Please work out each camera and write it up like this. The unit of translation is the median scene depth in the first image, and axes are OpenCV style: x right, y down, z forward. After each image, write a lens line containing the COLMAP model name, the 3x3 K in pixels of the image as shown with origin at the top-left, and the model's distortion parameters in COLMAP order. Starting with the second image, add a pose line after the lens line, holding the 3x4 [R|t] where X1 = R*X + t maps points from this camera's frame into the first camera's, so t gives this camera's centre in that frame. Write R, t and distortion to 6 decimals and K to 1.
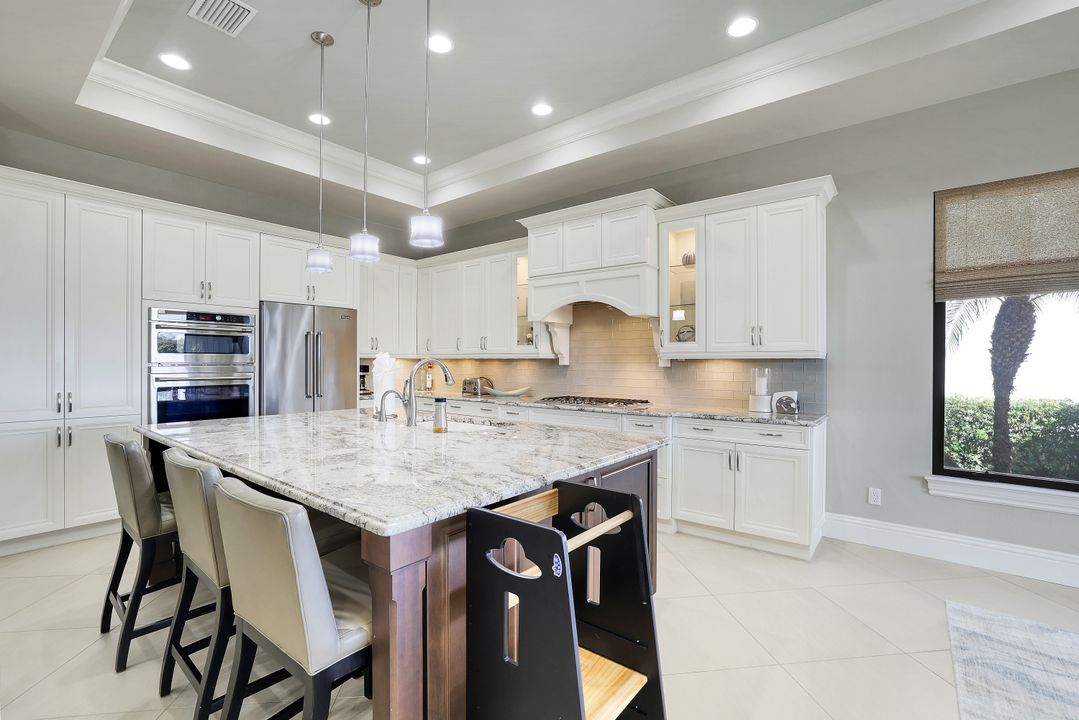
lens RADIAL K [[464.1, 0, 524.7], [0, 464.1, 353.7], [0, 0, 1]] dist [-0.028783, 0.000425]
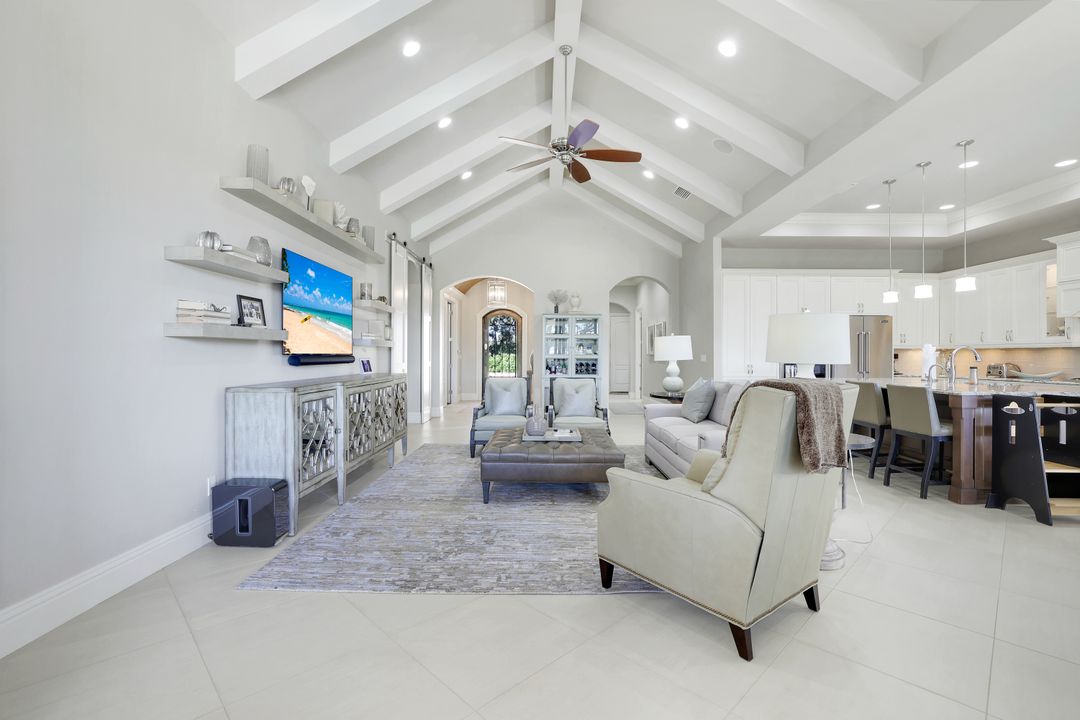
lens RADIAL K [[480.6, 0, 540.0], [0, 480.6, 360.0], [0, 0, 1]] dist [-0.051925, 0.018184]
pose [[0.626973, 0.002194, -0.779038, 0.108998], [0.013549, 0.999814, 0.013720, 0.010415], [0.778923, -0.019157, 0.626827, -0.906611]]
